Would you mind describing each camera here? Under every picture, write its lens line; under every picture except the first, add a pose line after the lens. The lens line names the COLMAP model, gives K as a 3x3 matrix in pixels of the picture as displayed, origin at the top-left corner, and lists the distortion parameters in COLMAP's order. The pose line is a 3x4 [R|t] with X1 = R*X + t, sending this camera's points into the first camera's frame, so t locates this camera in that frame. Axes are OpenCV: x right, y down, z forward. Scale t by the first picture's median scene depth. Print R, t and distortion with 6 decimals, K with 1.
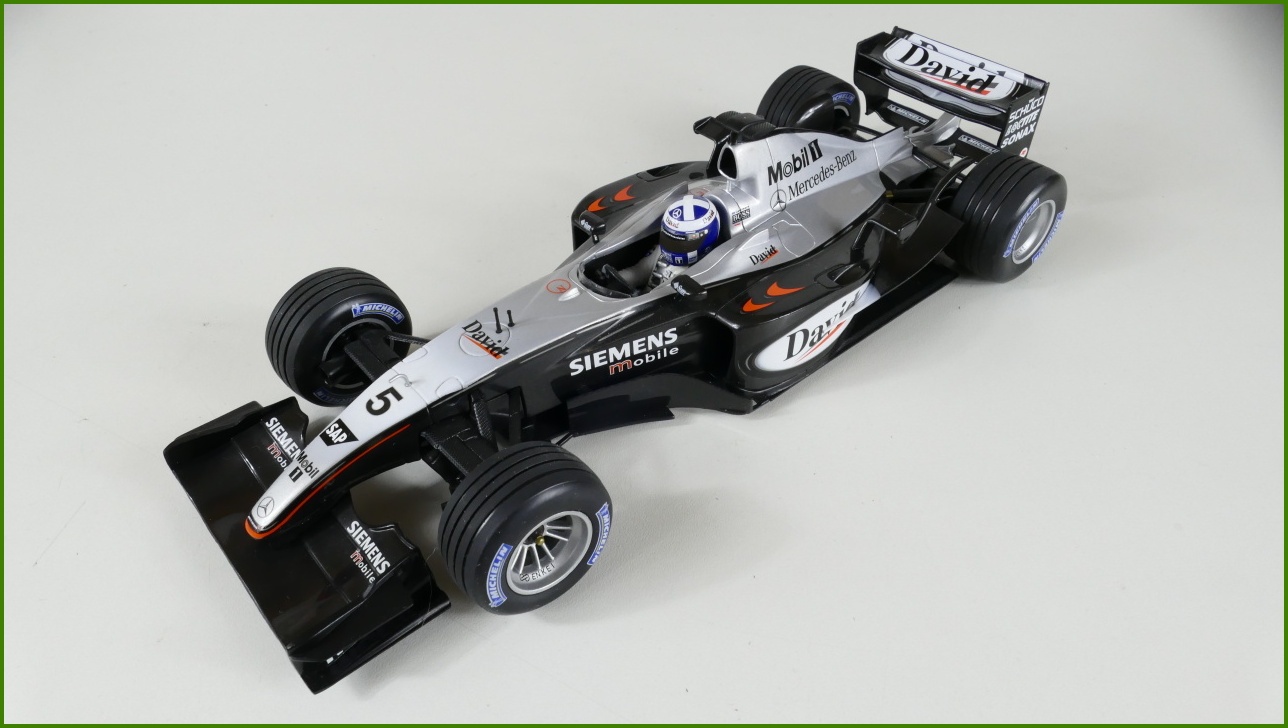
lens RADIAL K [[887.3, 0, 644.0], [0, 887.3, 364.0], [0, 0, 1]] dist [0.096566, 0.001105]
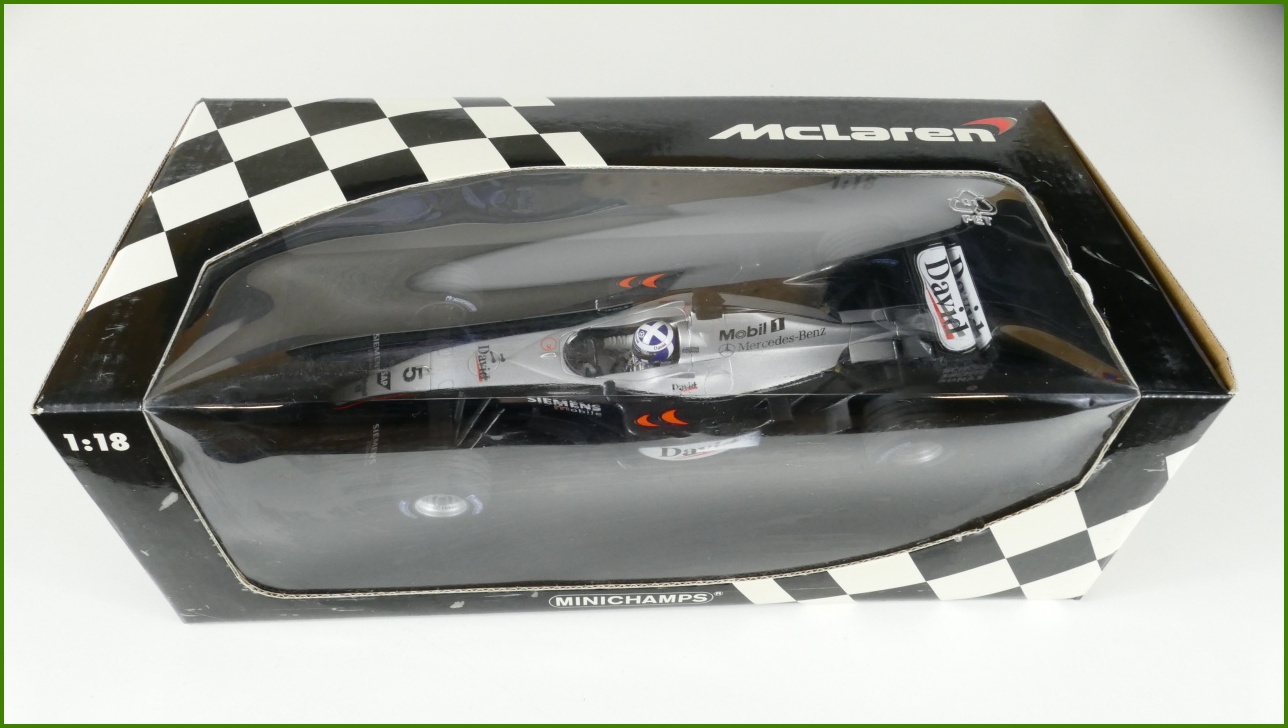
lens RADIAL K [[887.3, 0, 644.0], [0, 887.3, 364.0], [0, 0, 1]] dist [0.096566, 0.001105]
pose [[0.825114, 0.499120, -0.264698, 0.446020], [-0.374831, 0.834181, 0.404530, -0.713525], [0.422715, -0.234566, 0.875380, -0.269439]]
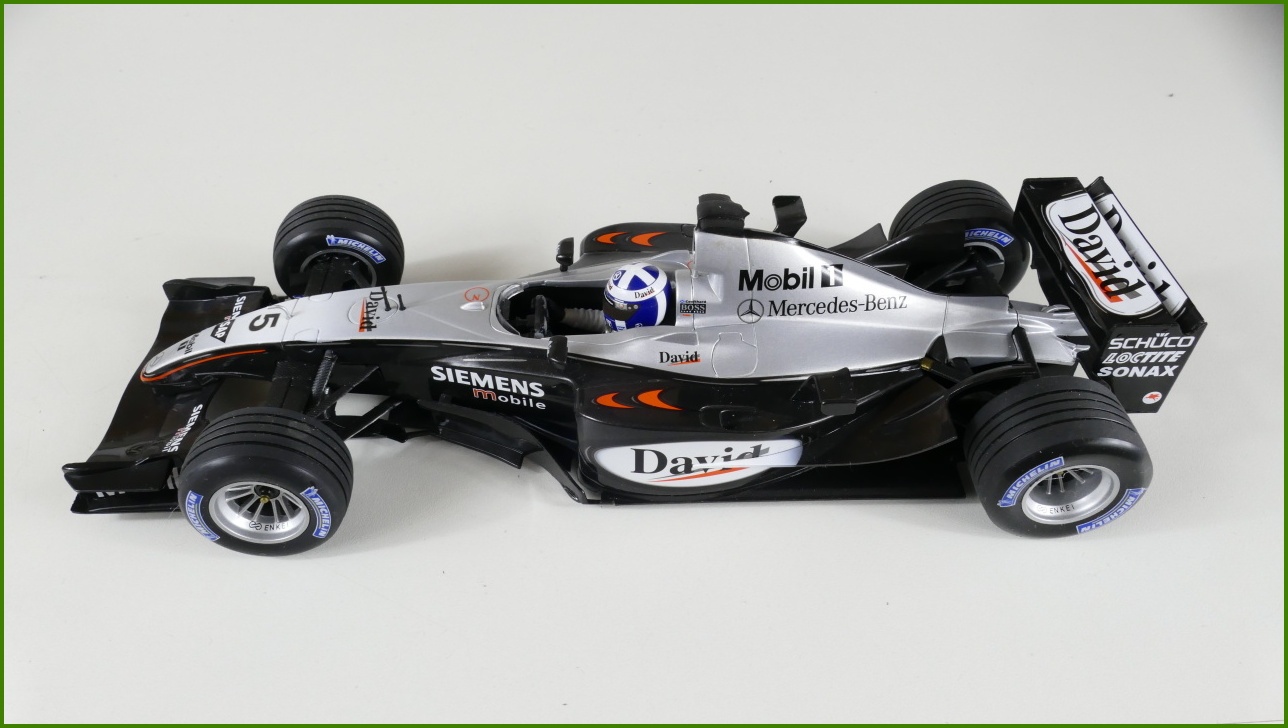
lens RADIAL K [[887.1, 0, 644.0], [0, 887.1, 364.0], [0, 0, 1]] dist [0.032973, 0.002985]
pose [[0.770983, 0.437586, -0.462713, 0.525839], [-0.421667, 0.895238, 0.144032, -0.232225], [0.477265, 0.084064, 0.874729, 0.214385]]
